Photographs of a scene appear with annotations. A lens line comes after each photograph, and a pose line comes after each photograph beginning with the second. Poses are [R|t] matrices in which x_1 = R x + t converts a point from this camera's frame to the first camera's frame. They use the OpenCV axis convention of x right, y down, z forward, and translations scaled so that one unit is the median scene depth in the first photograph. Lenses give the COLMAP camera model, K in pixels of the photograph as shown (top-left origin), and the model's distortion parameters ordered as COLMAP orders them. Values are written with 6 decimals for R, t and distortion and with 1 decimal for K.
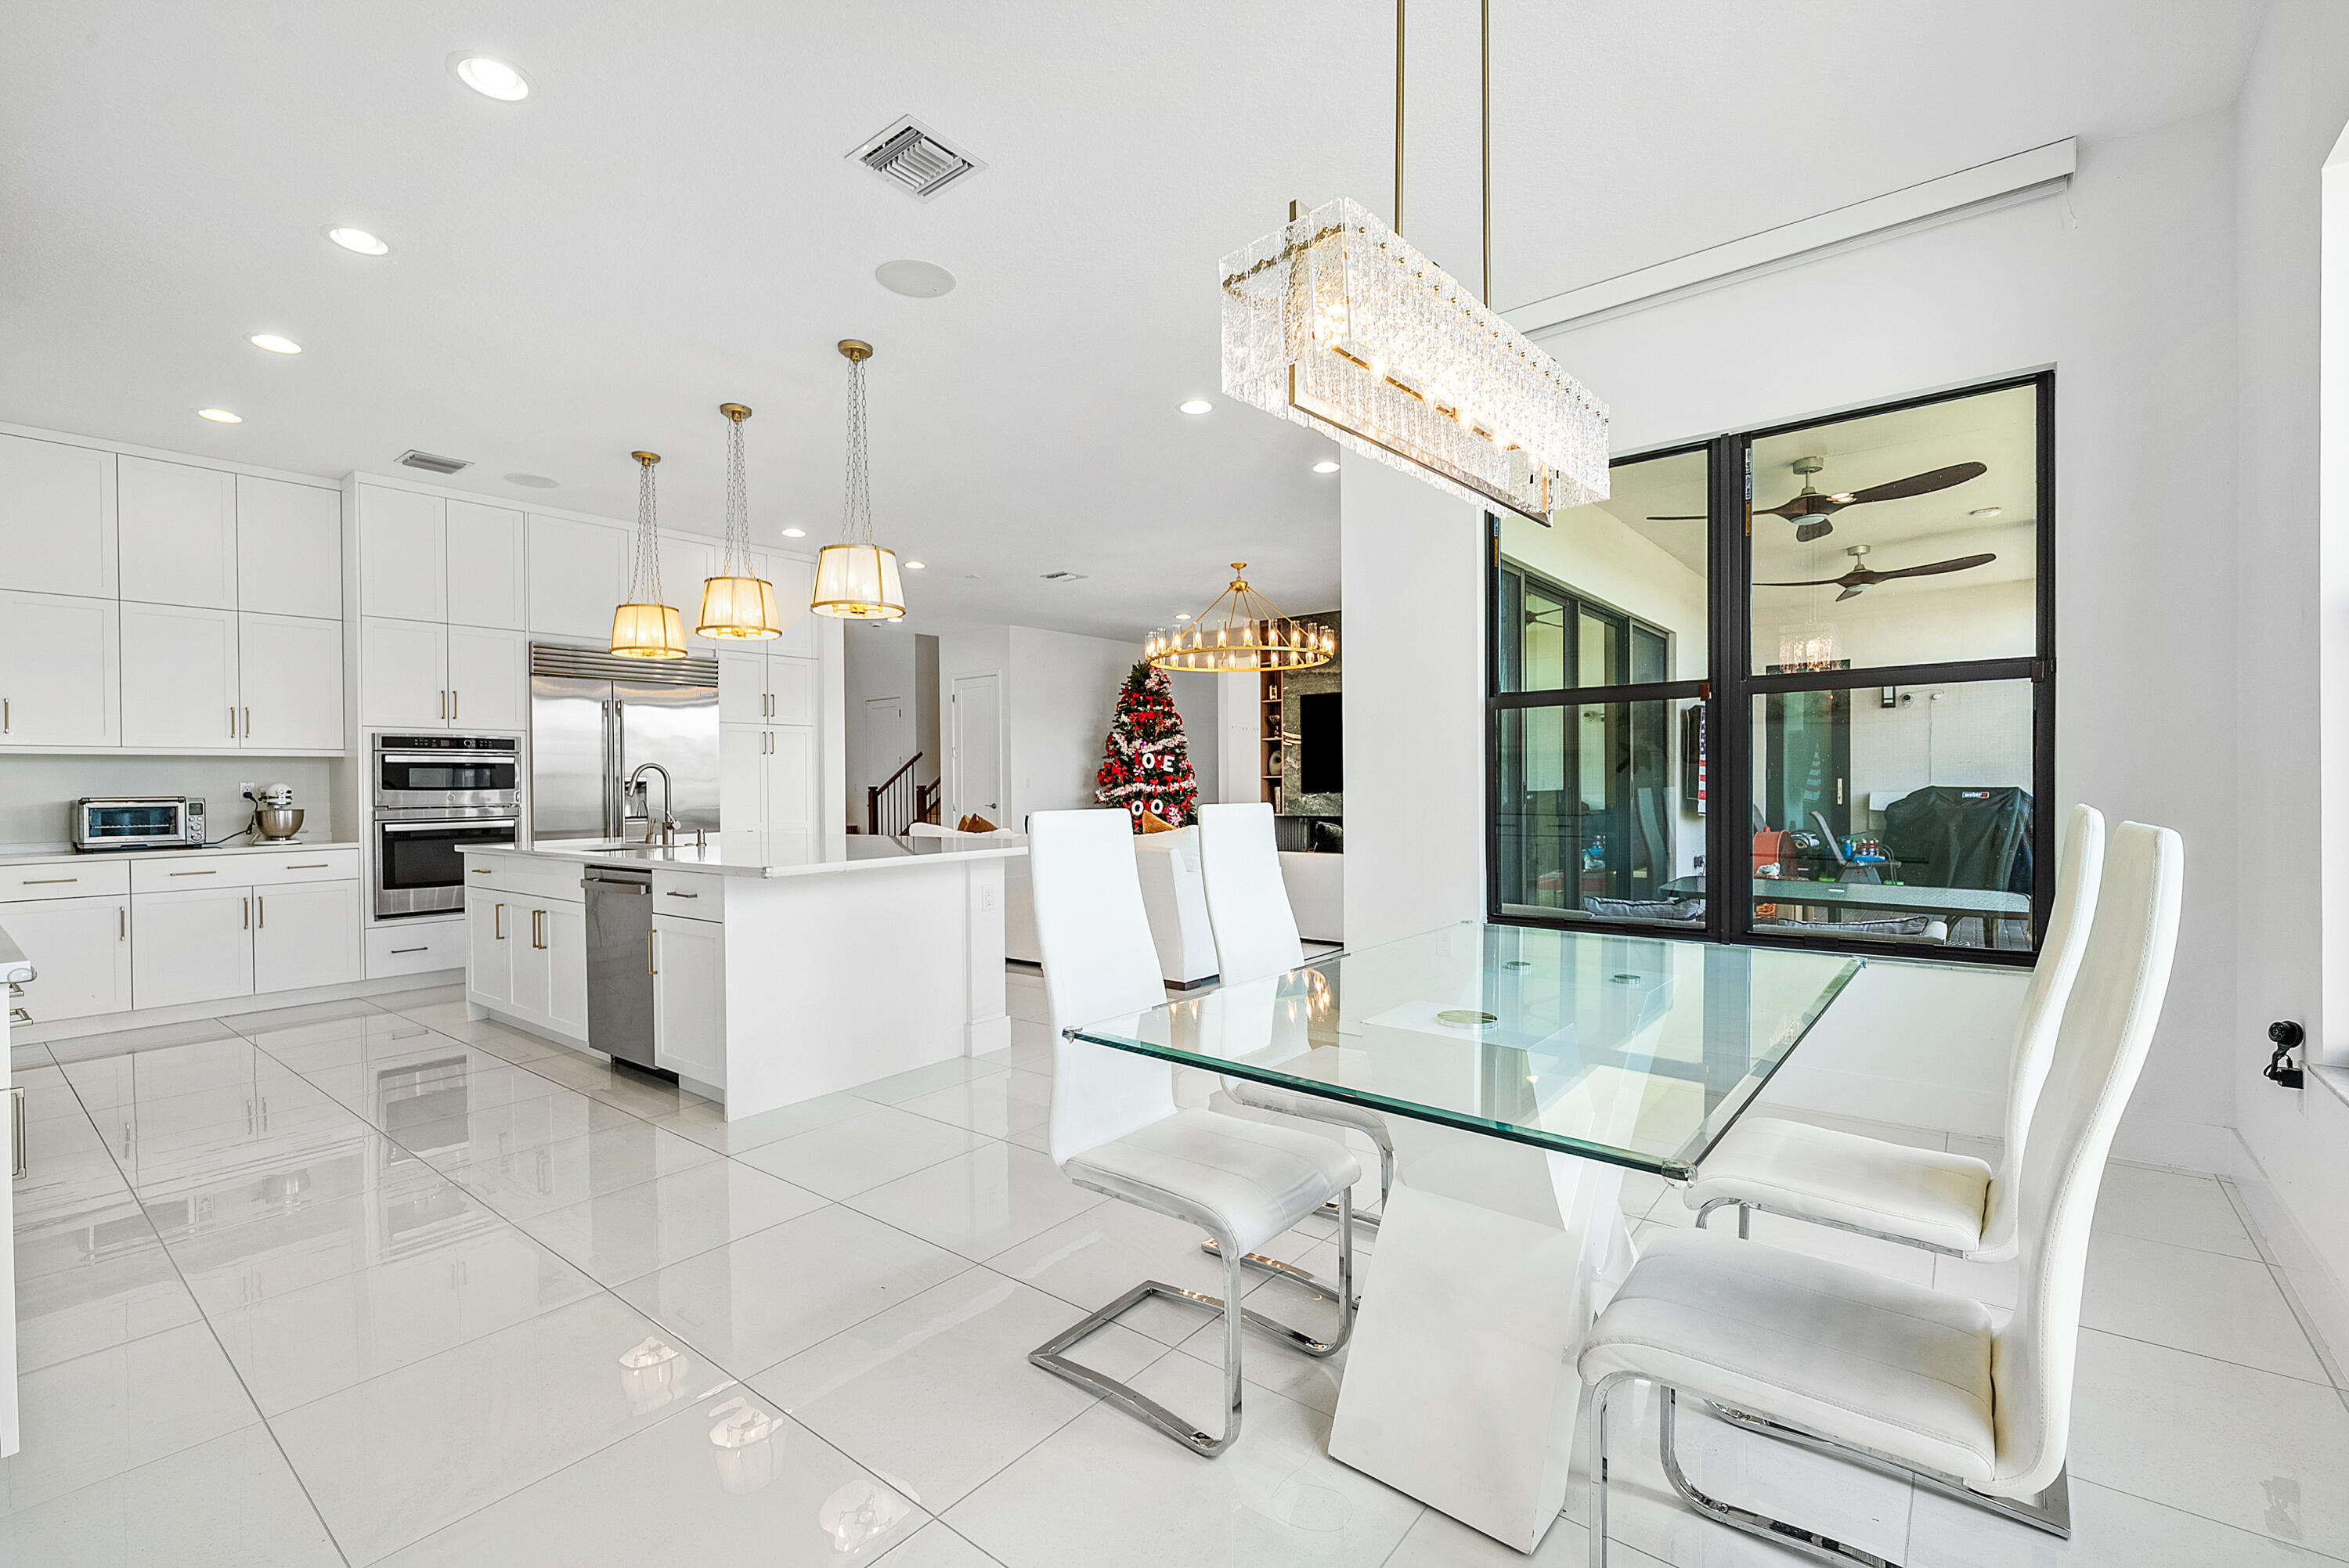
lens RADIAL K [[1016.4, 0, 1186.5], [0, 1016.4, 775.8], [0, 0, 1]] dist [-0.005769, 0.001317]
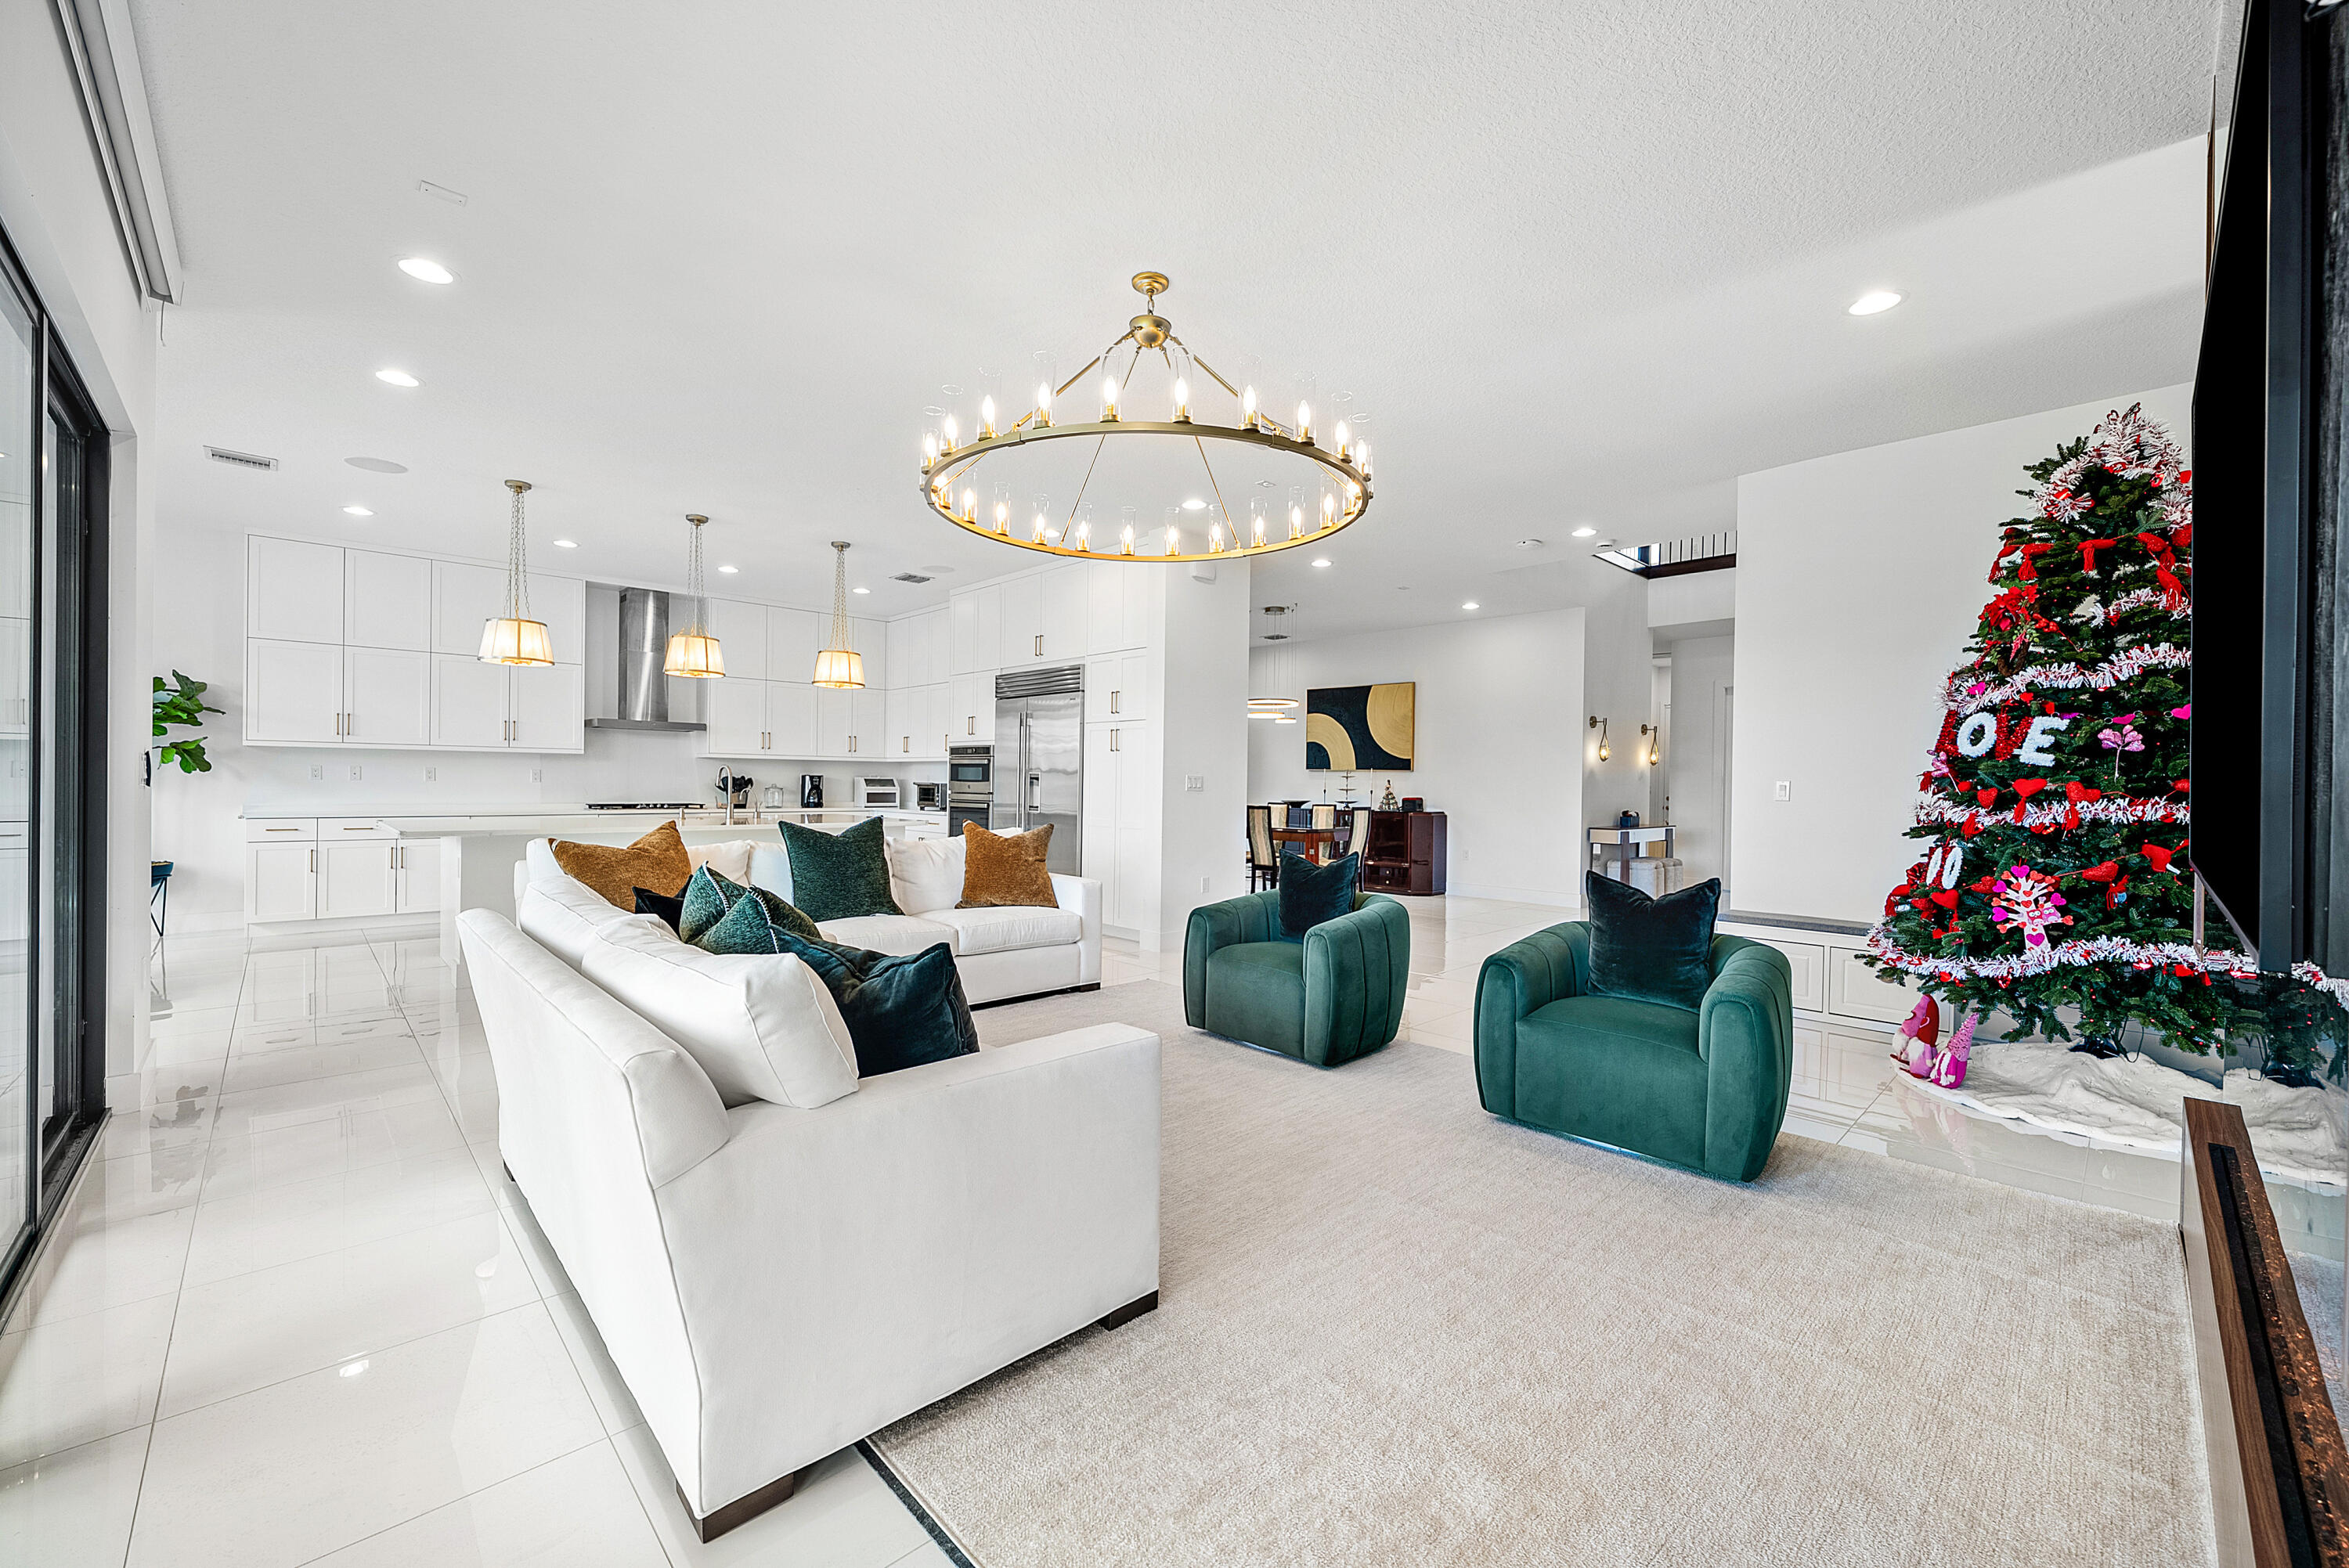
lens RADIAL K [[973.6, 0, 1189.4], [0, 973.6, 812.8], [0, 0, 1]] dist [0.003219, 0.000357]
pose [[-0.163929, 0.043185, -0.985526, 0.584335], [-0.002295, 0.999022, 0.044158, -0.003913], [0.986469, 0.009501, -0.163669, 1.374292]]
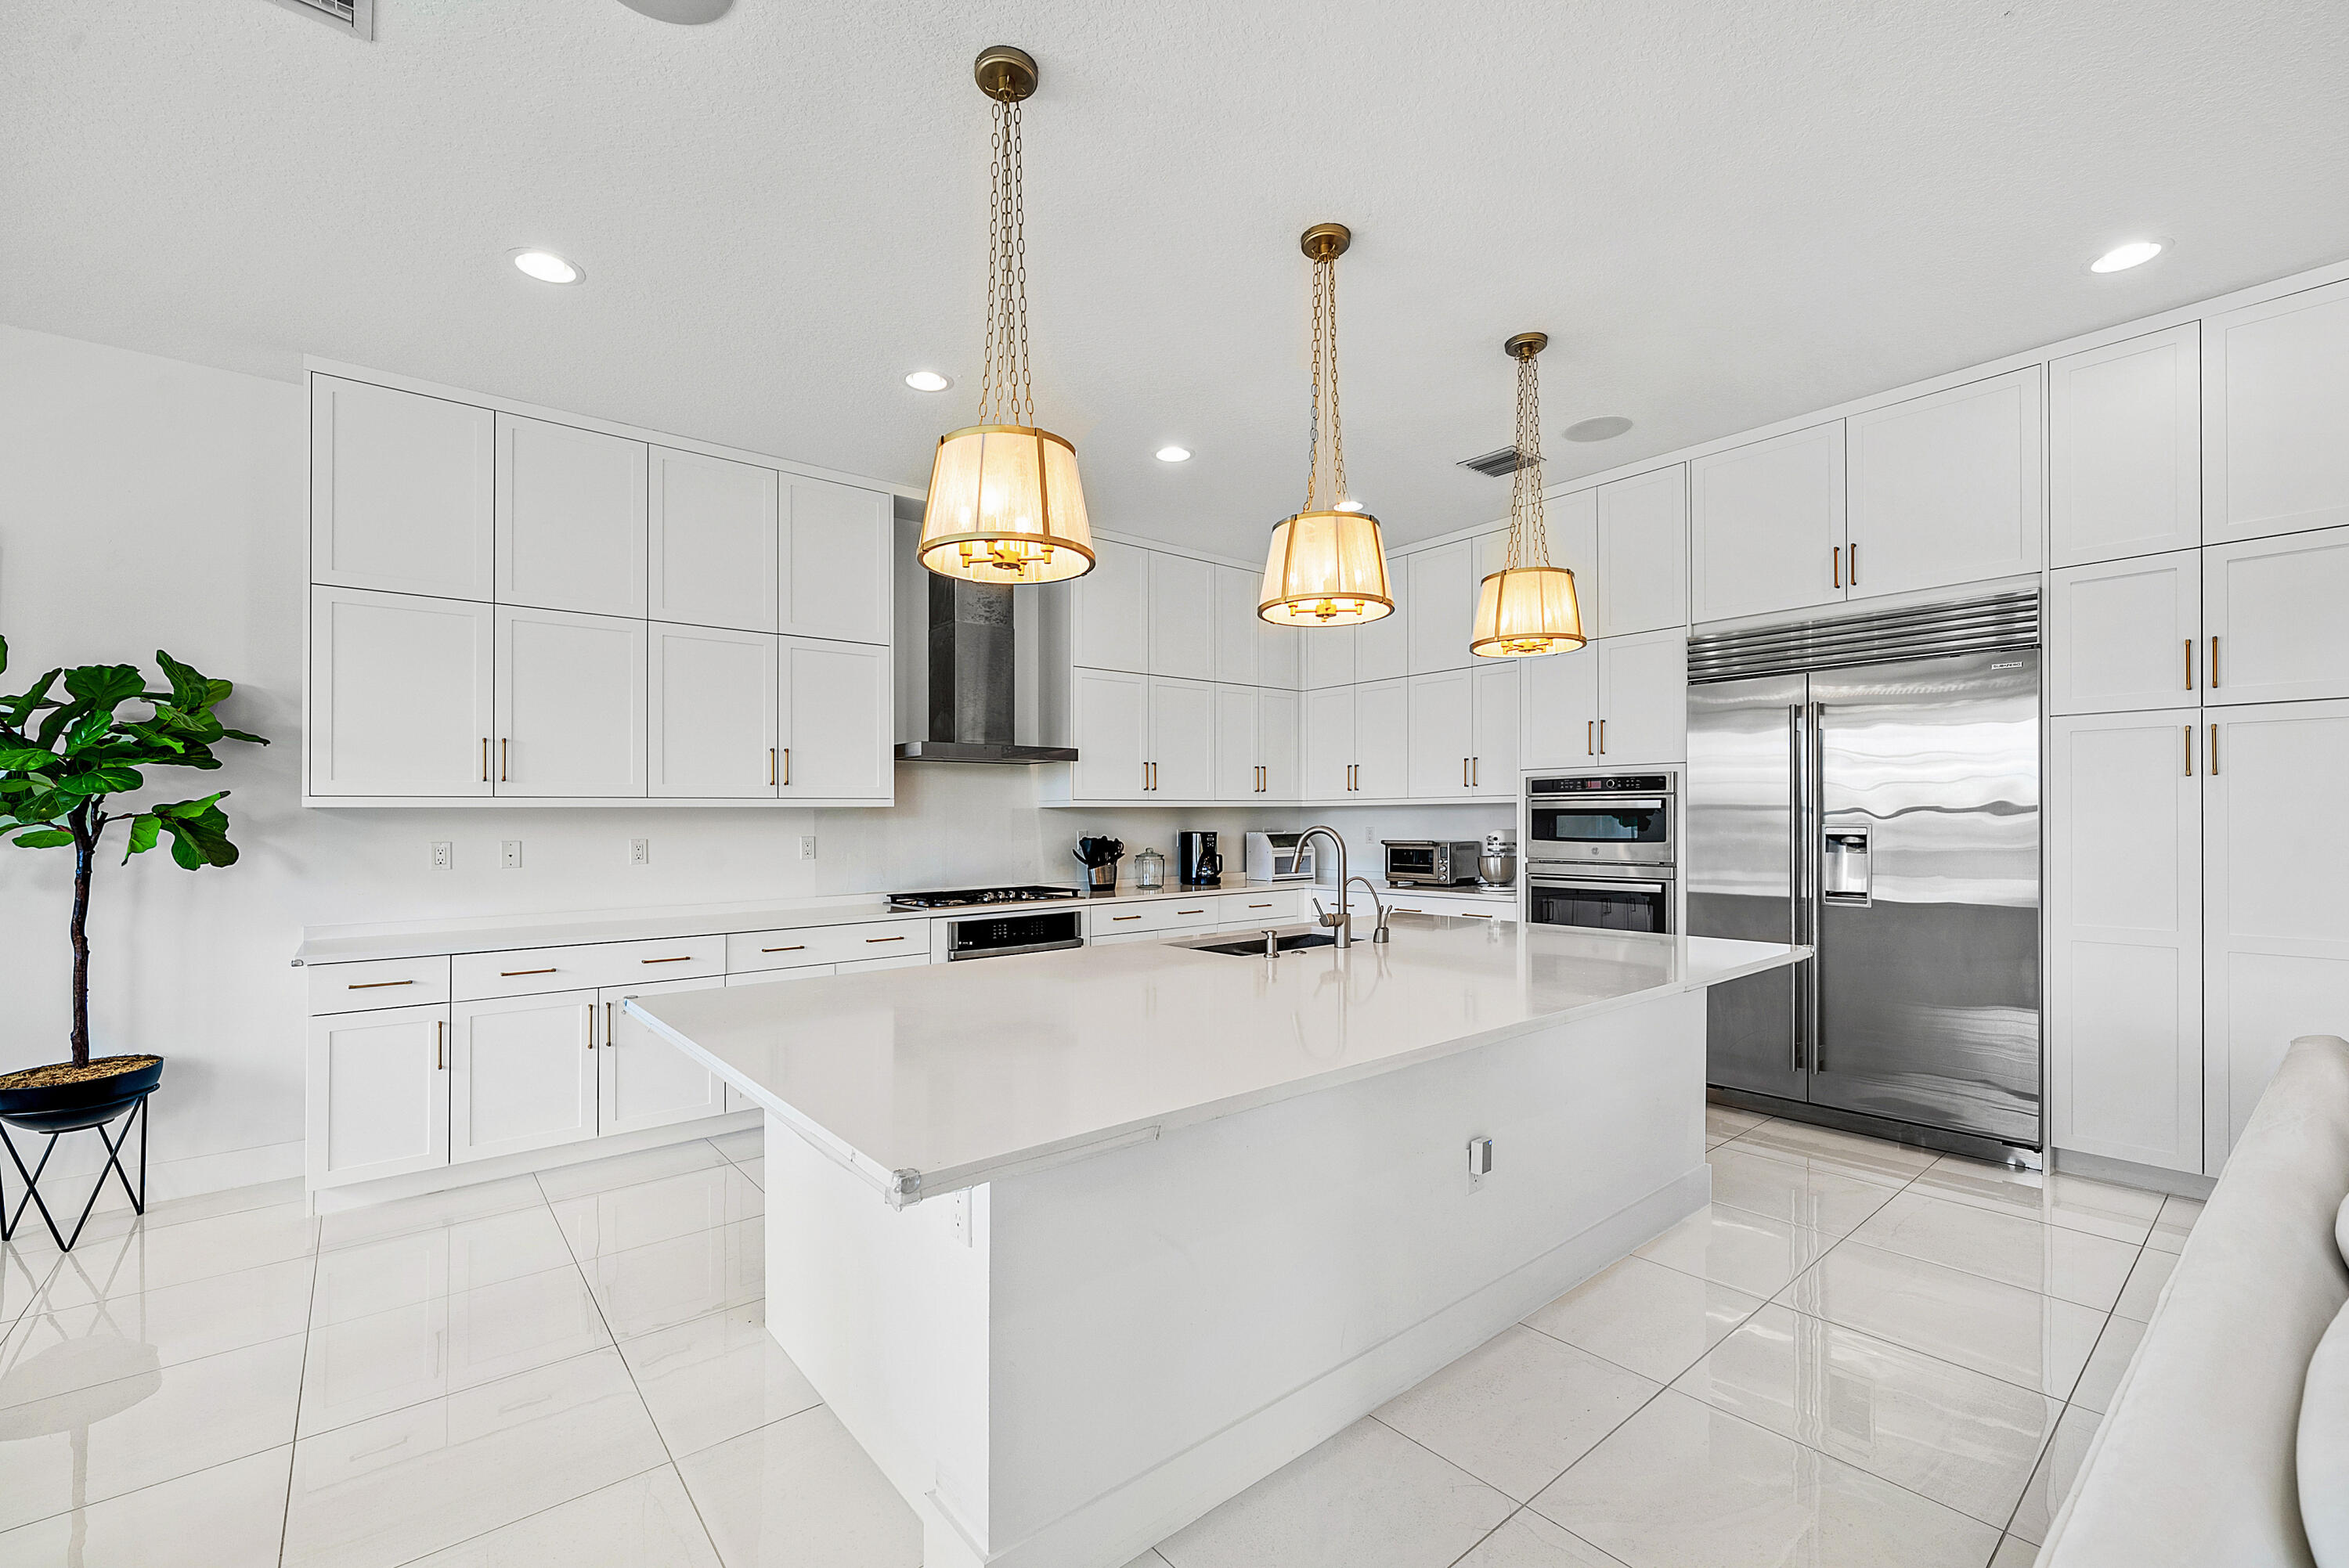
lens RADIAL K [[973.6, 0, 1200.9], [0, 973.6, 818.9], [0, 0, 1]] dist [0.003219, 0.000357]
pose [[-0.217966, 0.018762, -0.975776, 0.098043], [0.020133, 0.999689, 0.014725, -0.019846], [0.975749, -0.016436, -0.218276, 0.754565]]
